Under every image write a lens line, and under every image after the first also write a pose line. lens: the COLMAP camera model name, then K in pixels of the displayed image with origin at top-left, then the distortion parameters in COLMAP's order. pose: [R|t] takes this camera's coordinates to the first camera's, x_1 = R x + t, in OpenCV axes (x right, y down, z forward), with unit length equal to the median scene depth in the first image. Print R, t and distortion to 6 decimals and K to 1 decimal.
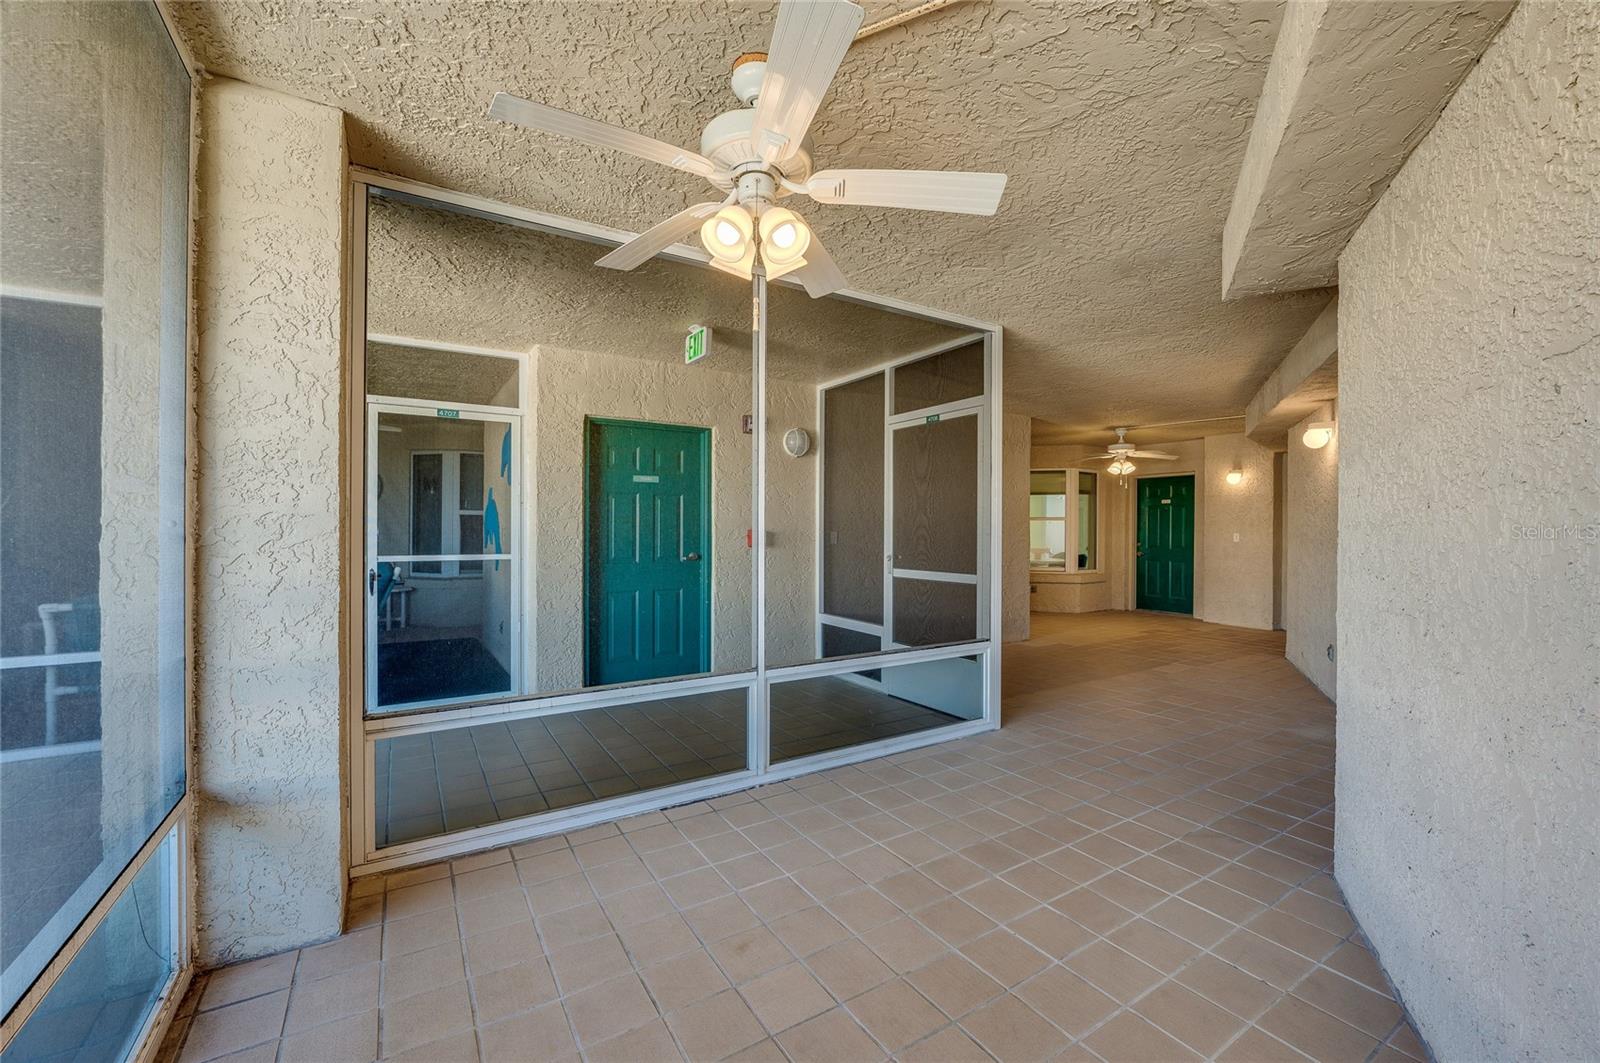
lens RADIAL K [[639.1, 0, 806.2], [0, 639.1, 532.2], [0, 0, 1]] dist [-0.011970, 0.000367]
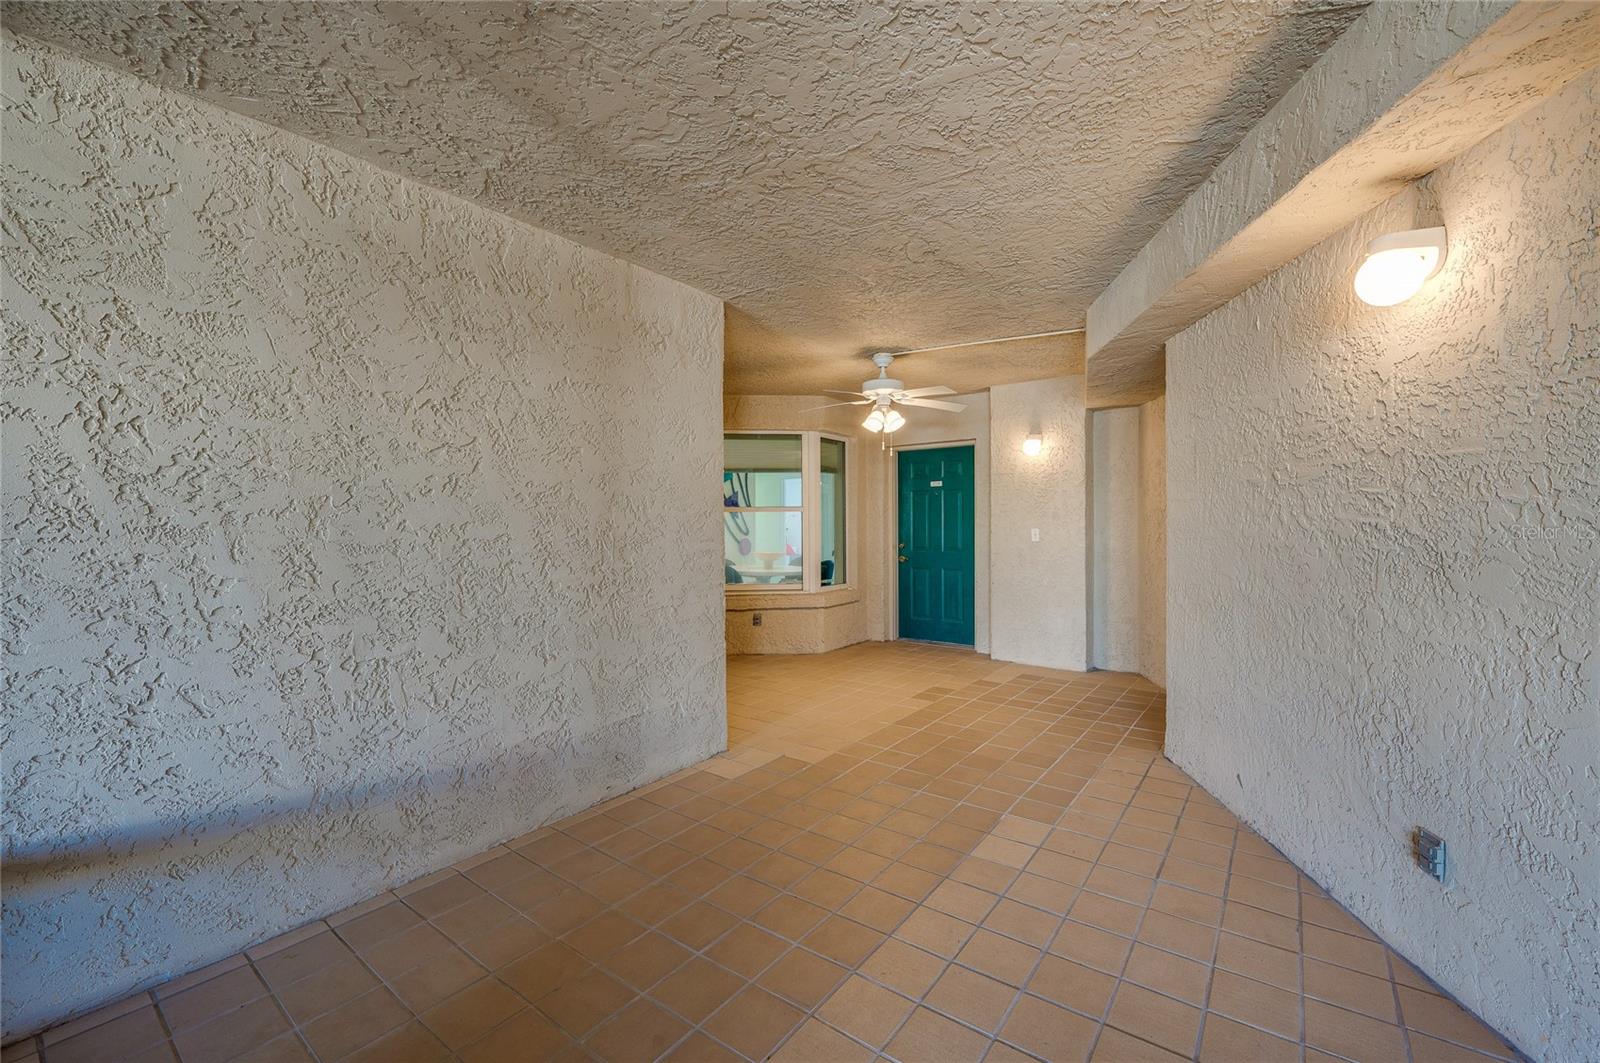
lens RADIAL K [[639.1, 0, 806.2], [0, 639.1, 532.2], [0, 0, 1]] dist [-0.011970, 0.000367]
pose [[0.932732, -0.013529, 0.360316, 0.178018], [0.011475, 0.999903, 0.007839, -0.002046], [-0.360388, -0.003178, 0.932797, 0.396392]]
